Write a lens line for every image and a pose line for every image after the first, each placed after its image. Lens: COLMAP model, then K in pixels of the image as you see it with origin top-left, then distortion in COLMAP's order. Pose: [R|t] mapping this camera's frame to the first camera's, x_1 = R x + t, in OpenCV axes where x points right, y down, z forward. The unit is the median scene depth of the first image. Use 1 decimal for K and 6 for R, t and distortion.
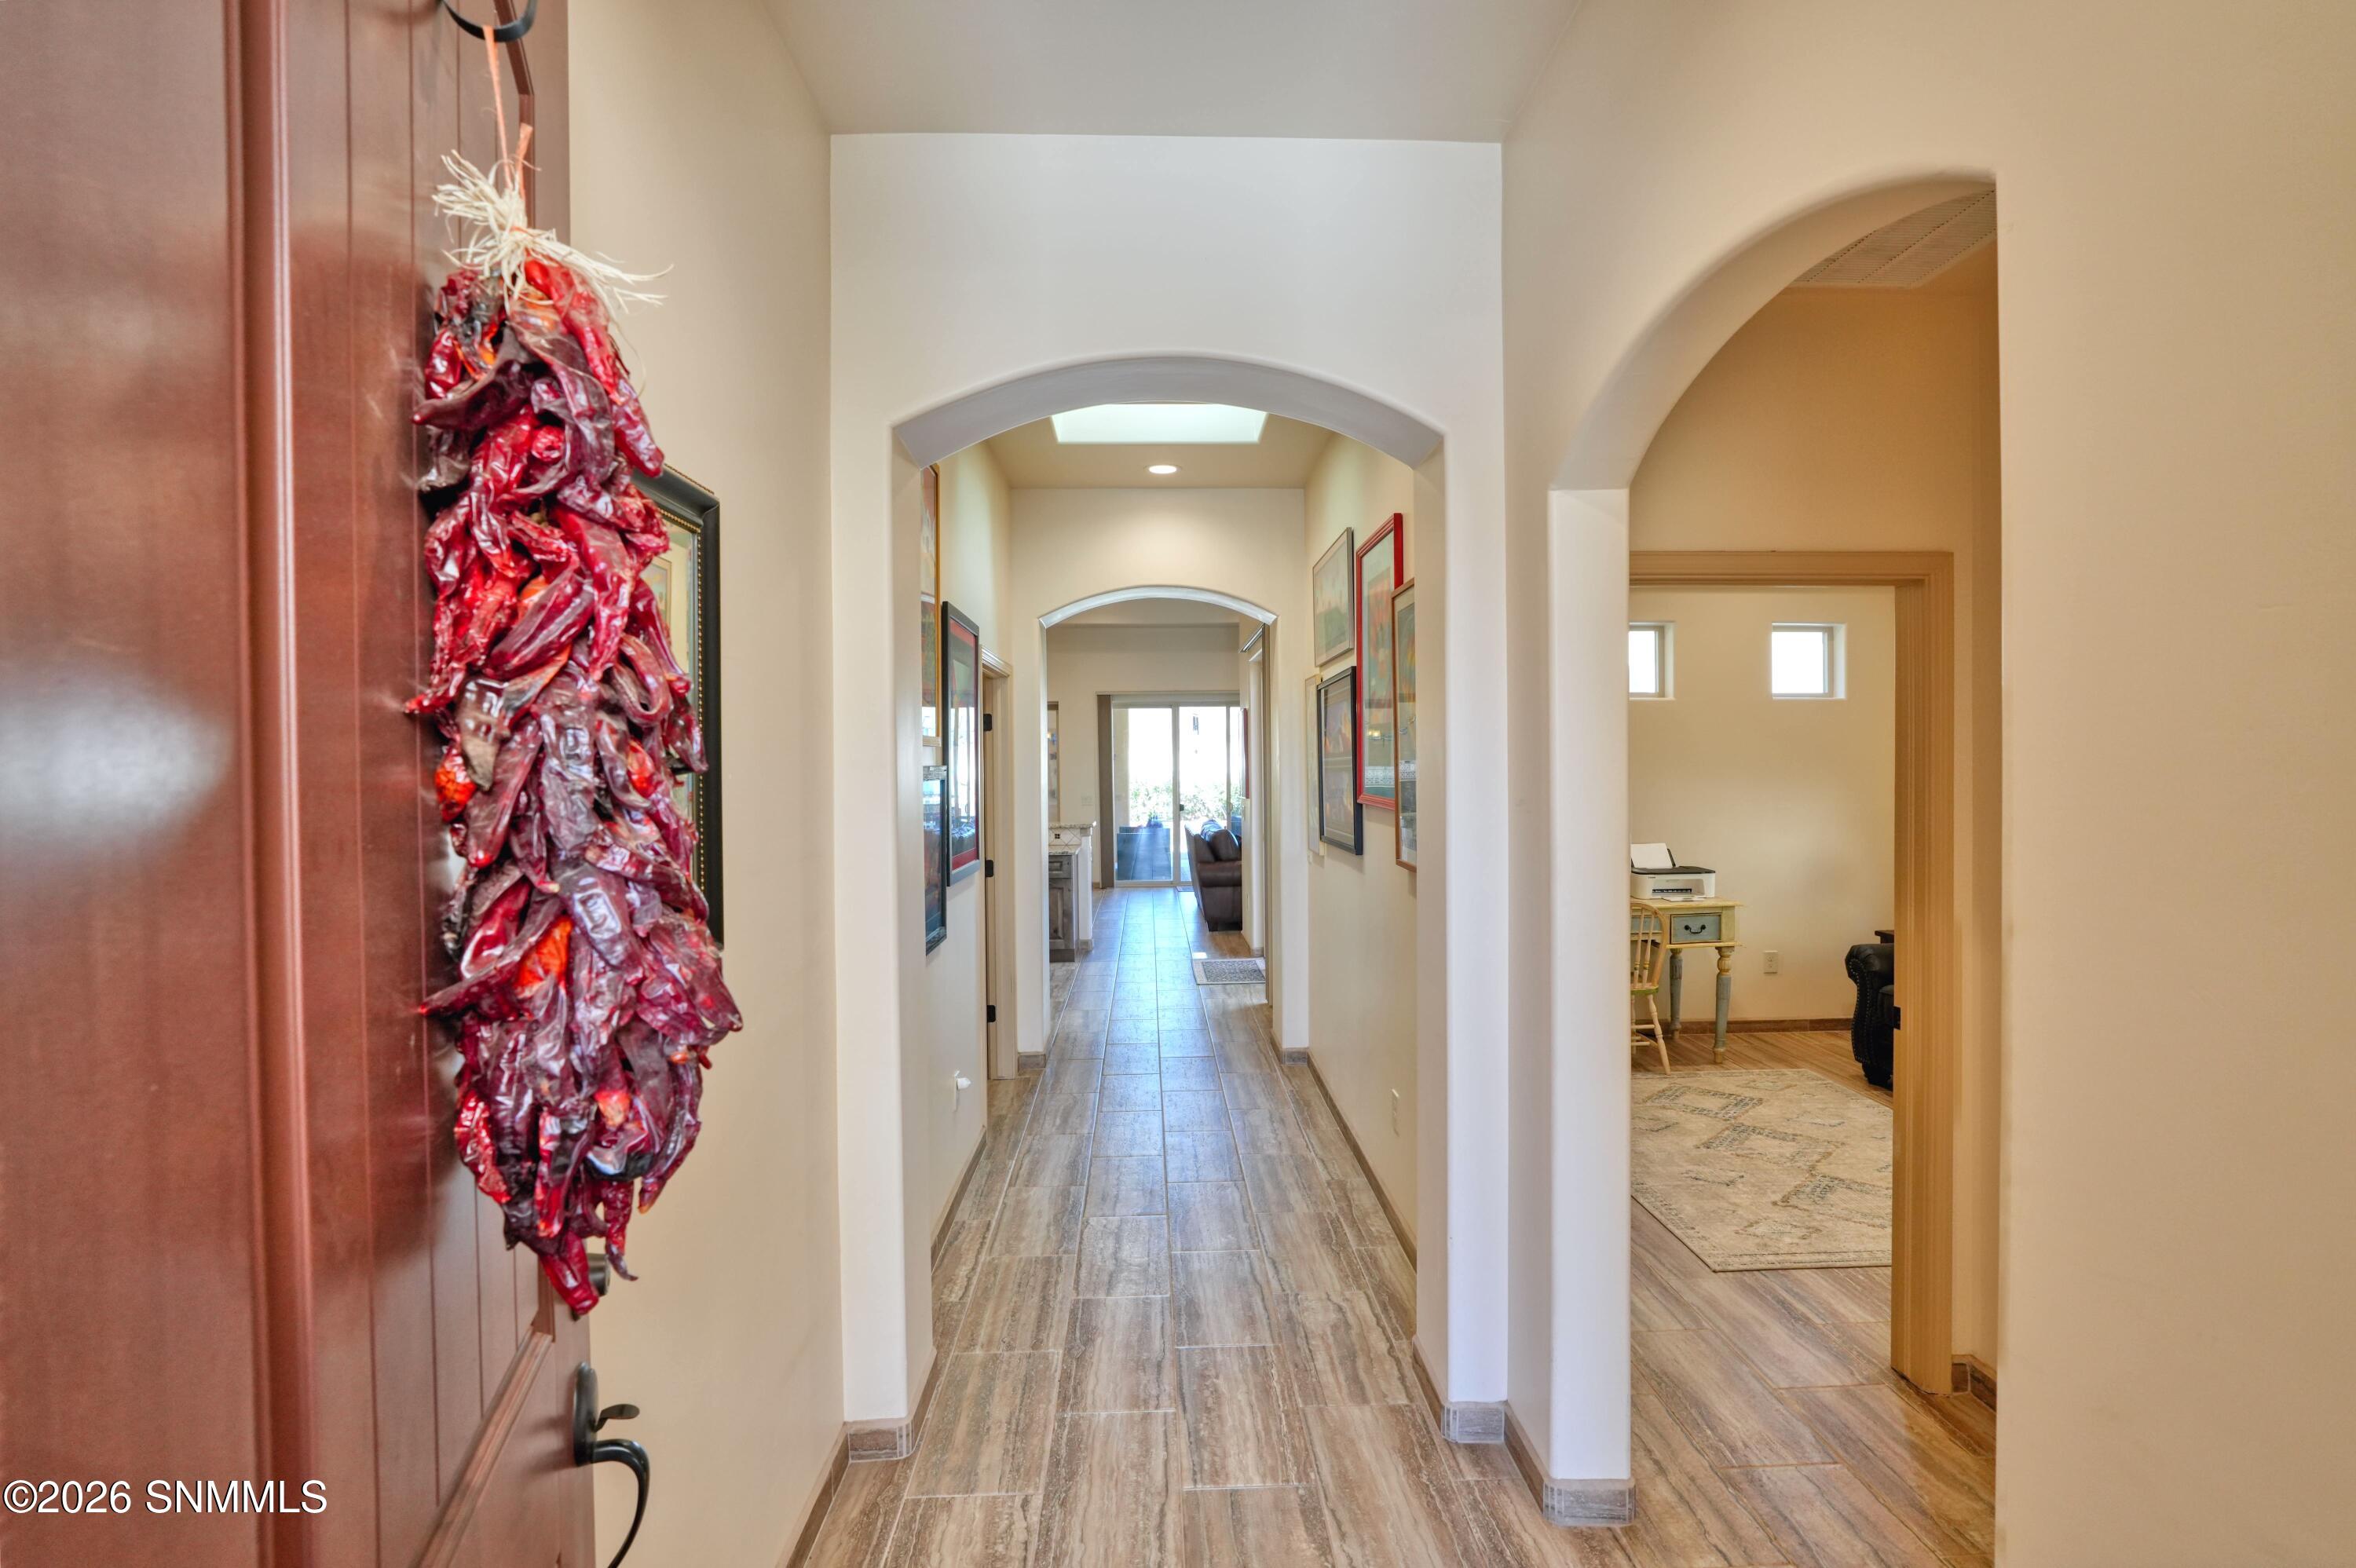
lens RADIAL K [[1162.1, 0, 1156.2], [0, 1162.1, 827.8], [0, 0, 1]] dist [-0.019186, 0.000621]
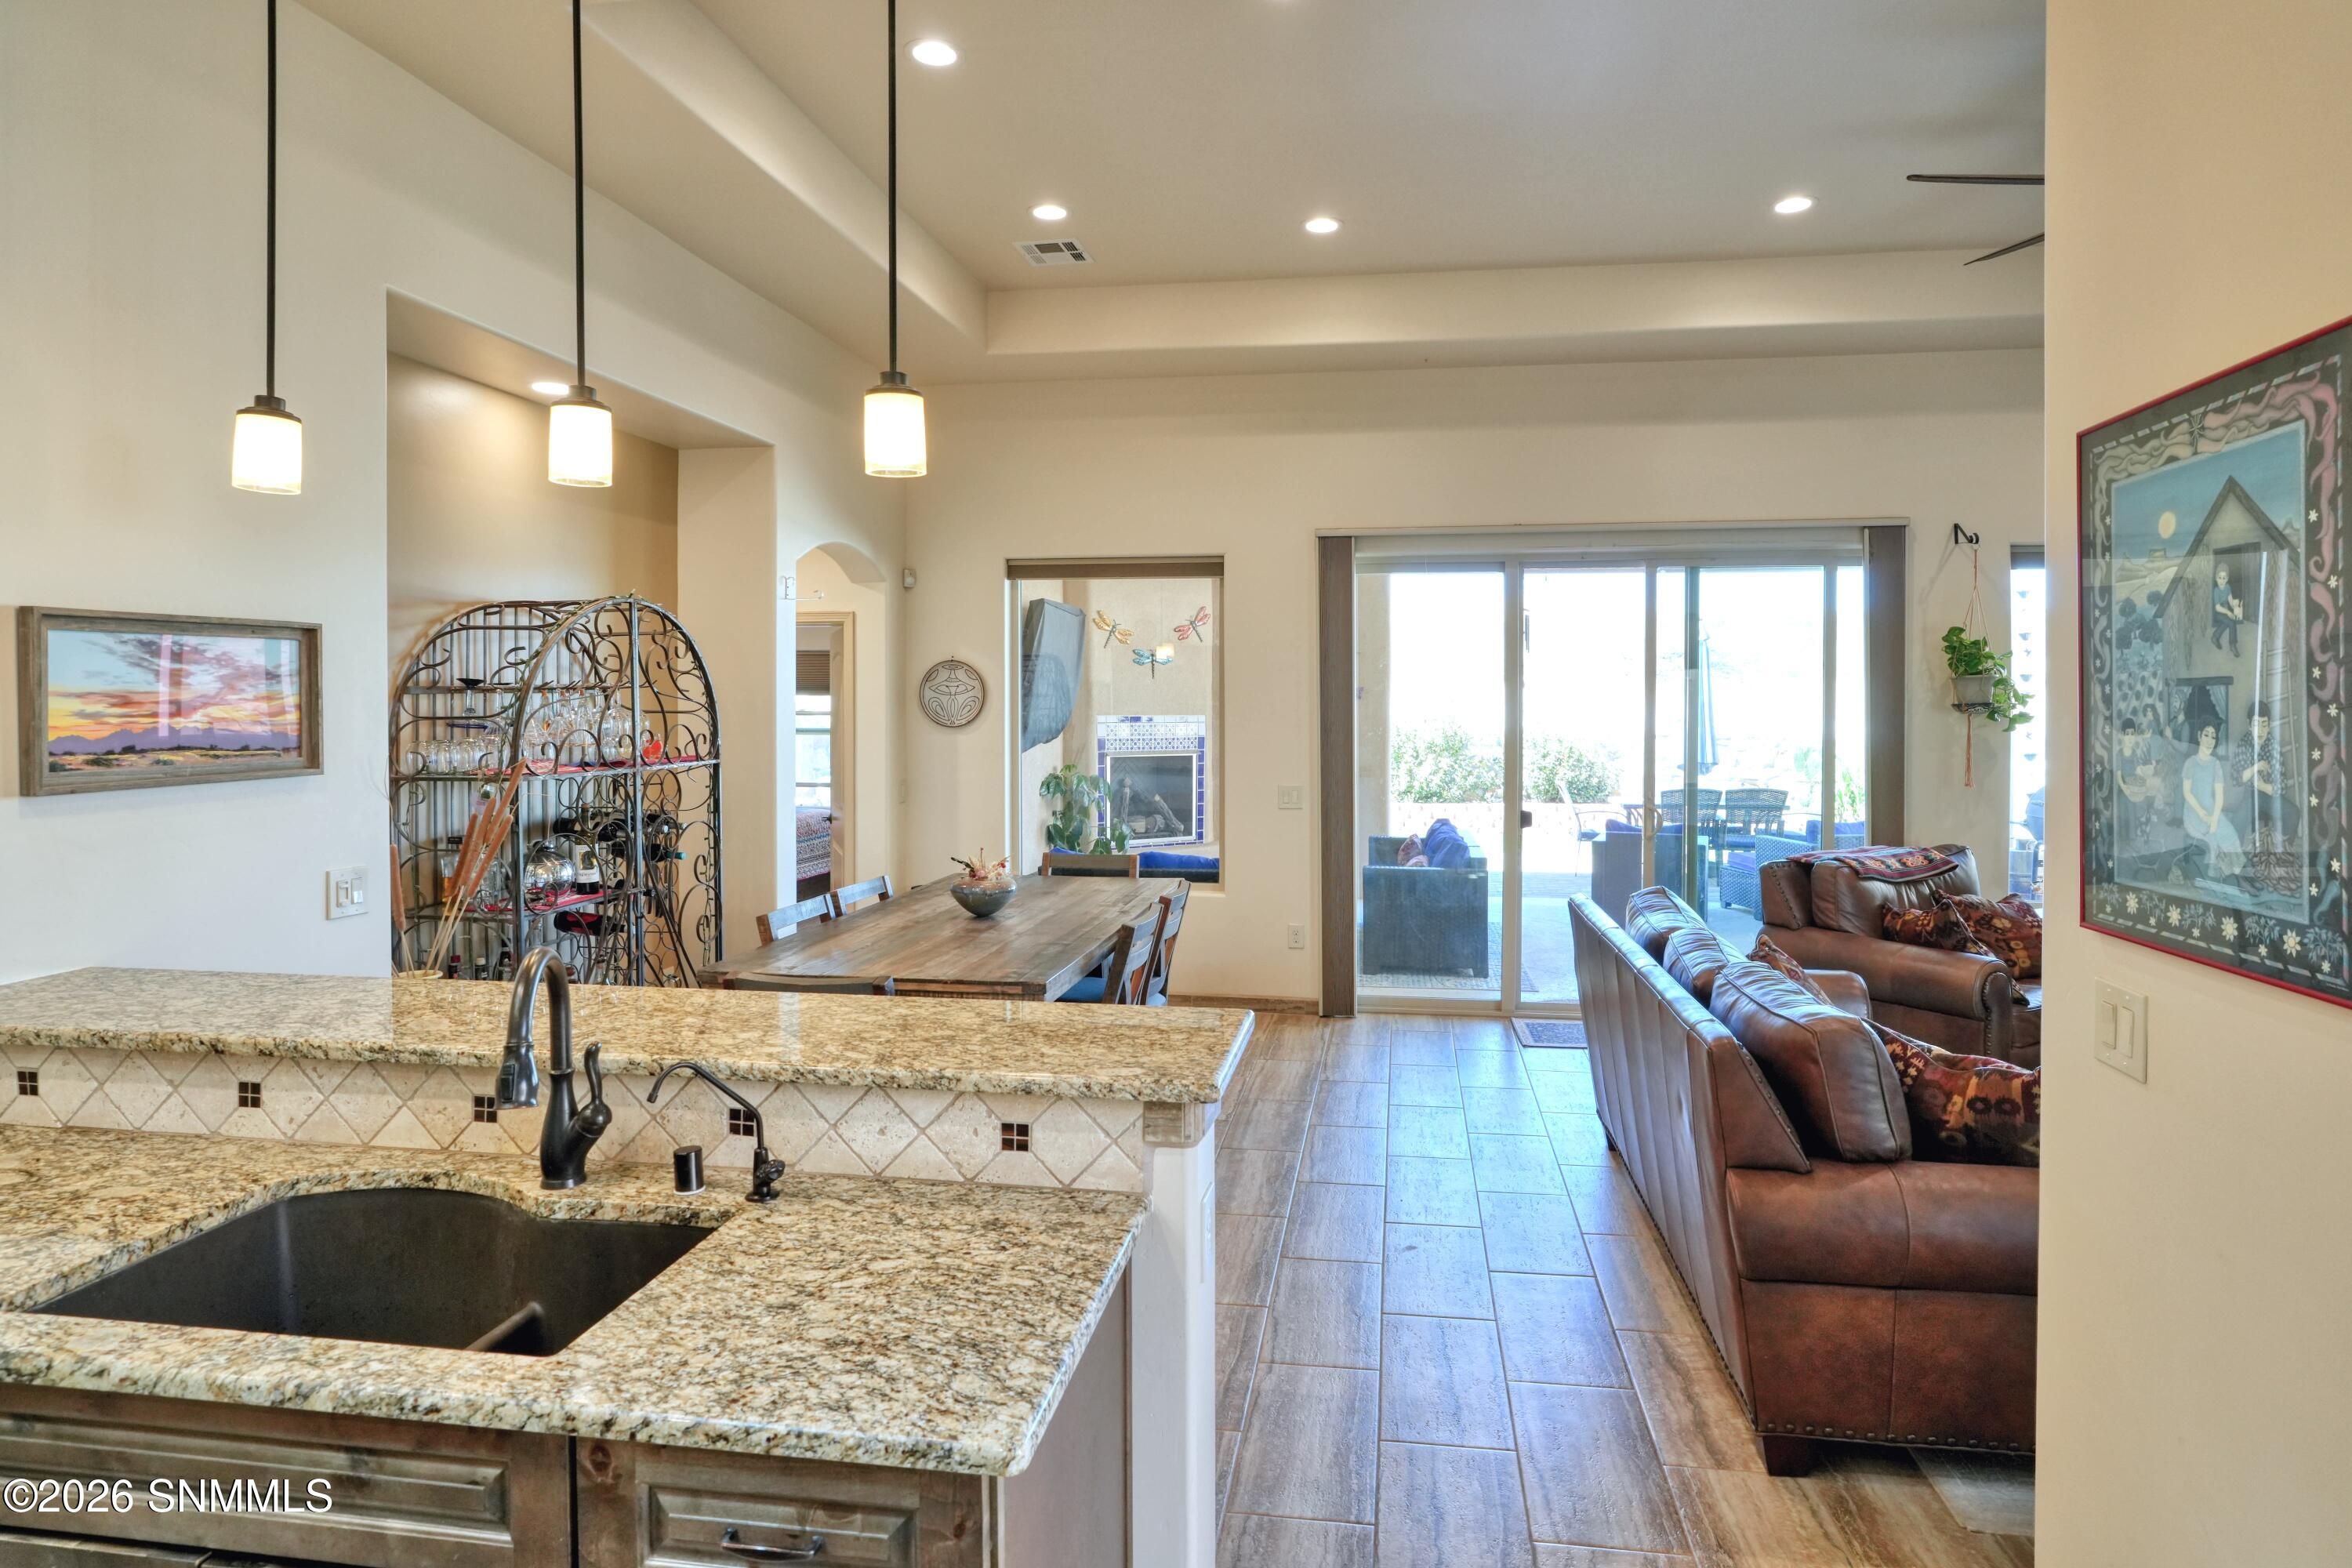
lens RADIAL K [[1273.0, 0, 1213.4], [0, 1273.0, 721.9], [0, 0, 1]] dist [-0.027952, 0.014295]
pose [[0.987260, 0.013186, -0.158570, -0.015818], [-0.018651, 0.999280, -0.033028, -0.034018], [0.158021, 0.035565, 0.986795, 0.549536]]
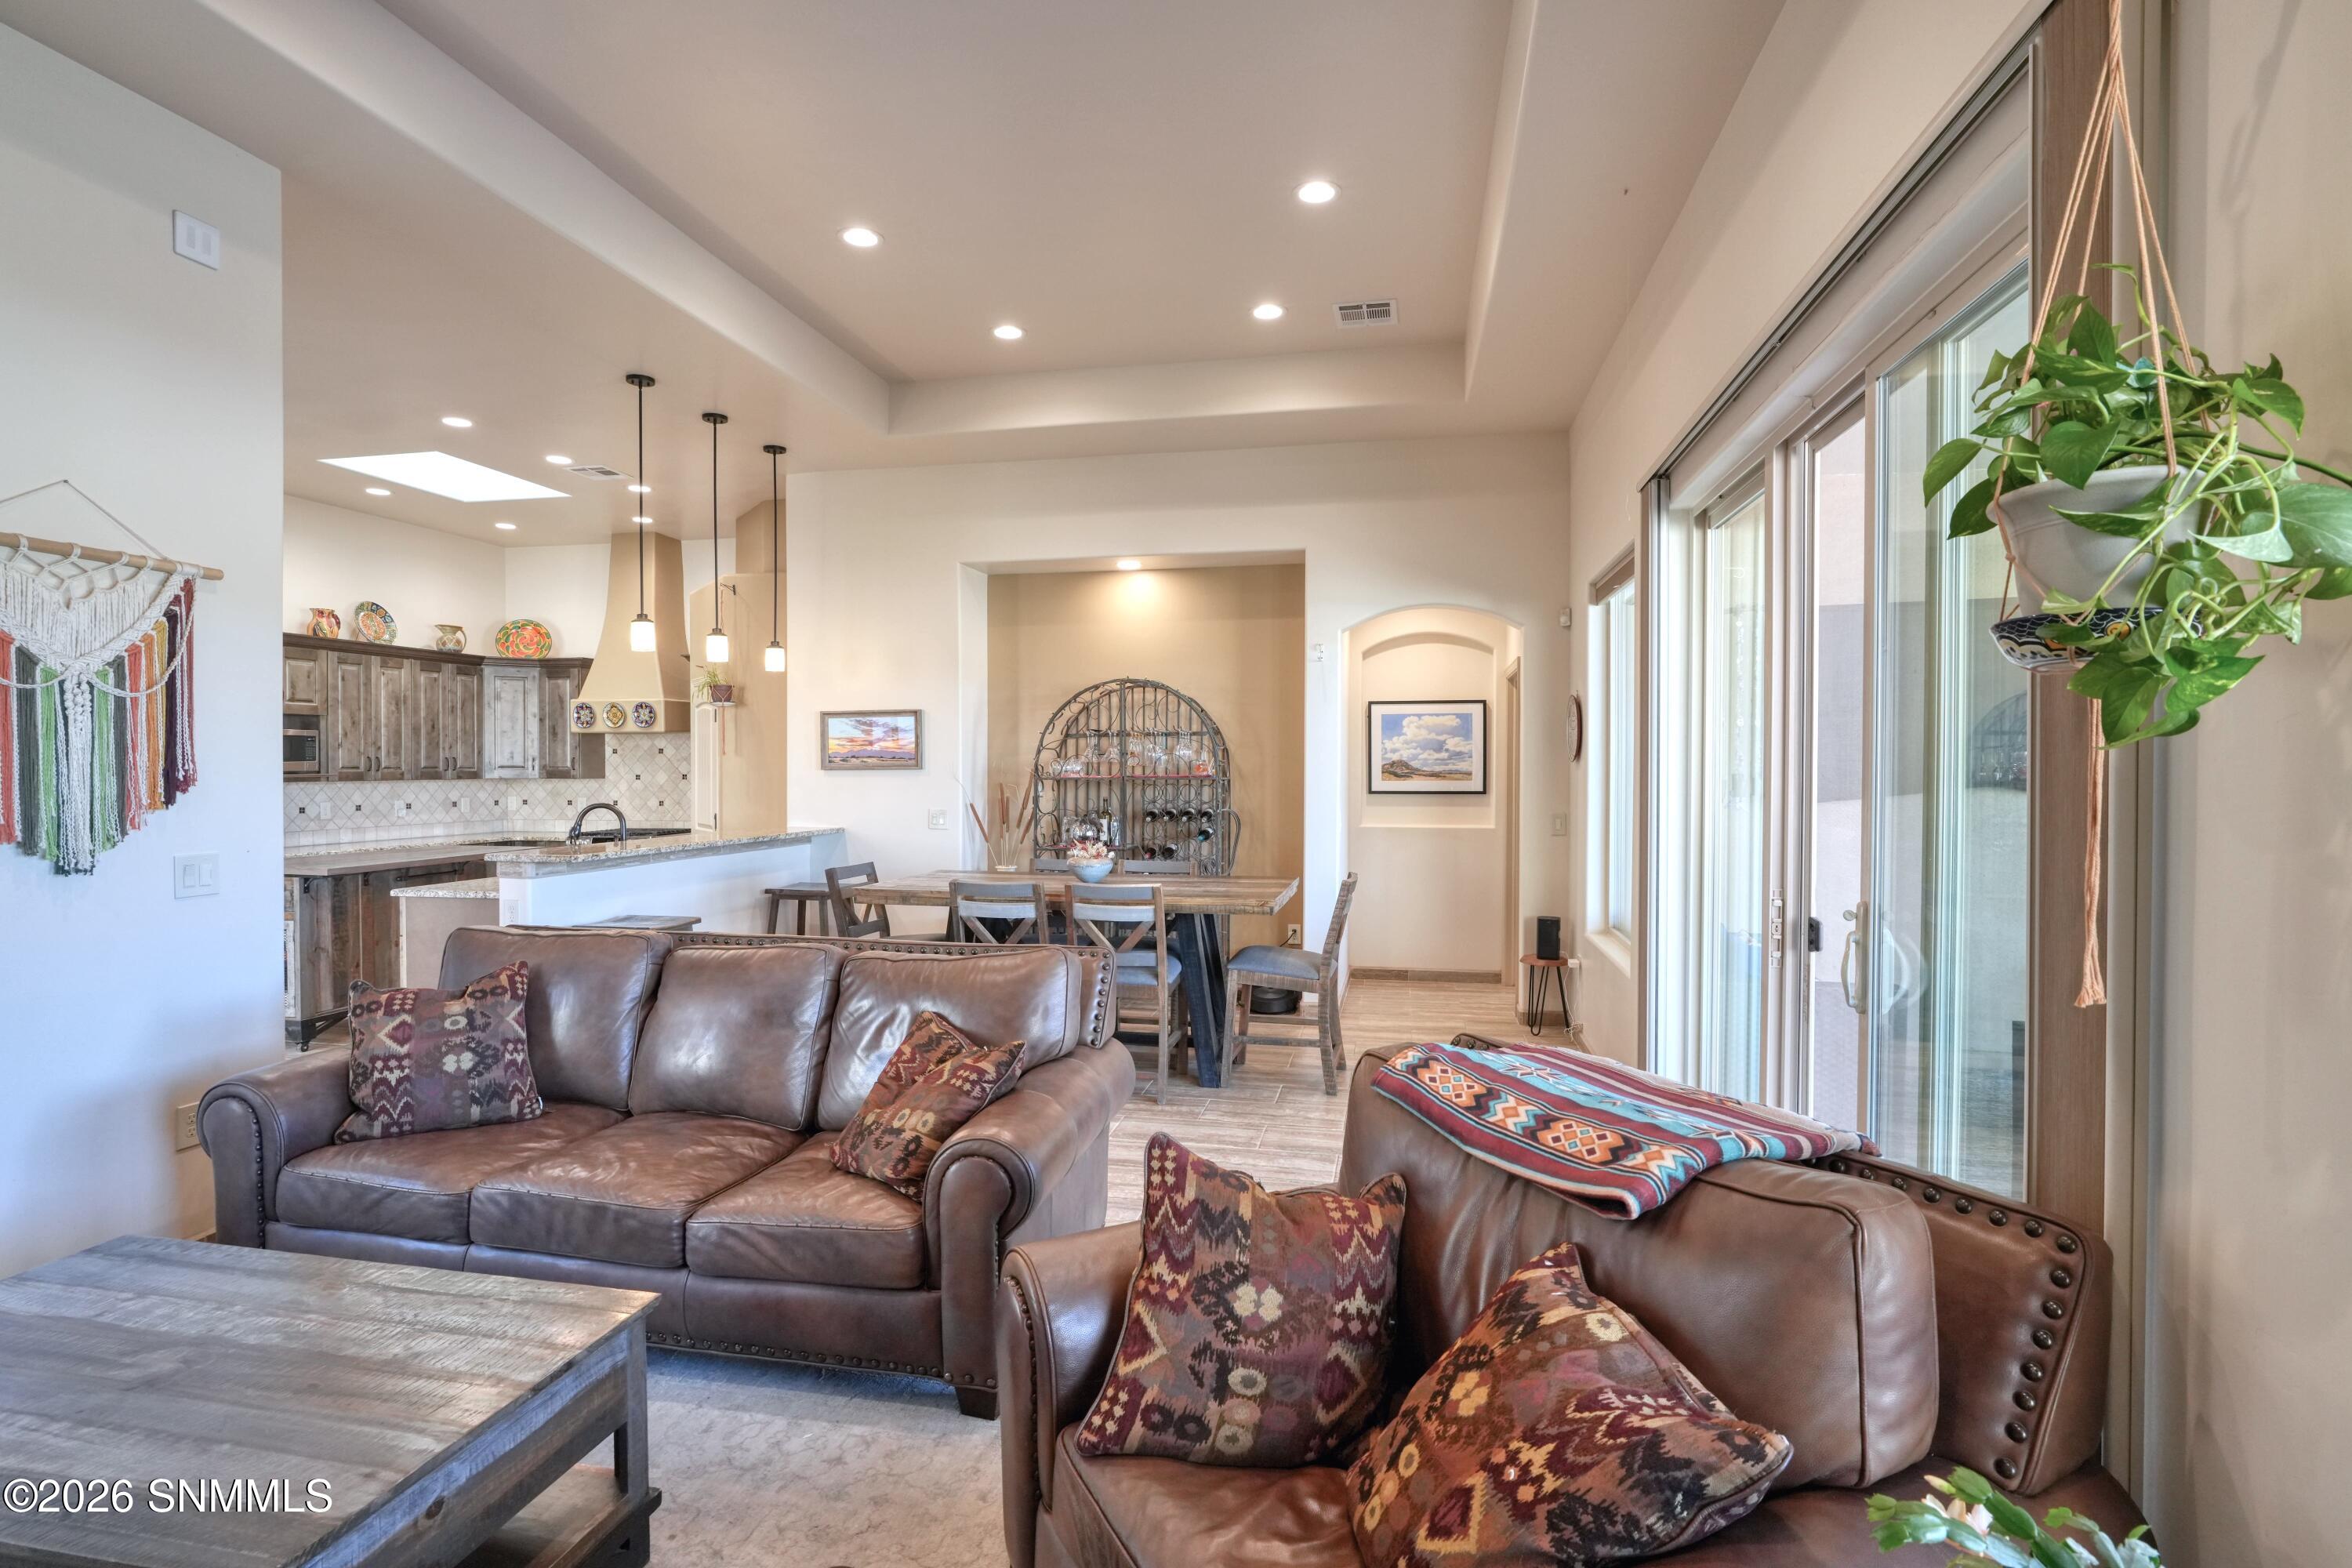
lens RADIAL K [[1140.9, 0, 1176.0], [0, 1140.9, 784.0], [0, 0, 1]] dist [-0.018827, 0.000137]
pose [[-0.208758, 0.025974, -0.977622, 0.244844], [-0.047897, 0.998176, 0.036748, -0.045774], [0.976794, 0.054496, -0.207133, 0.932620]]
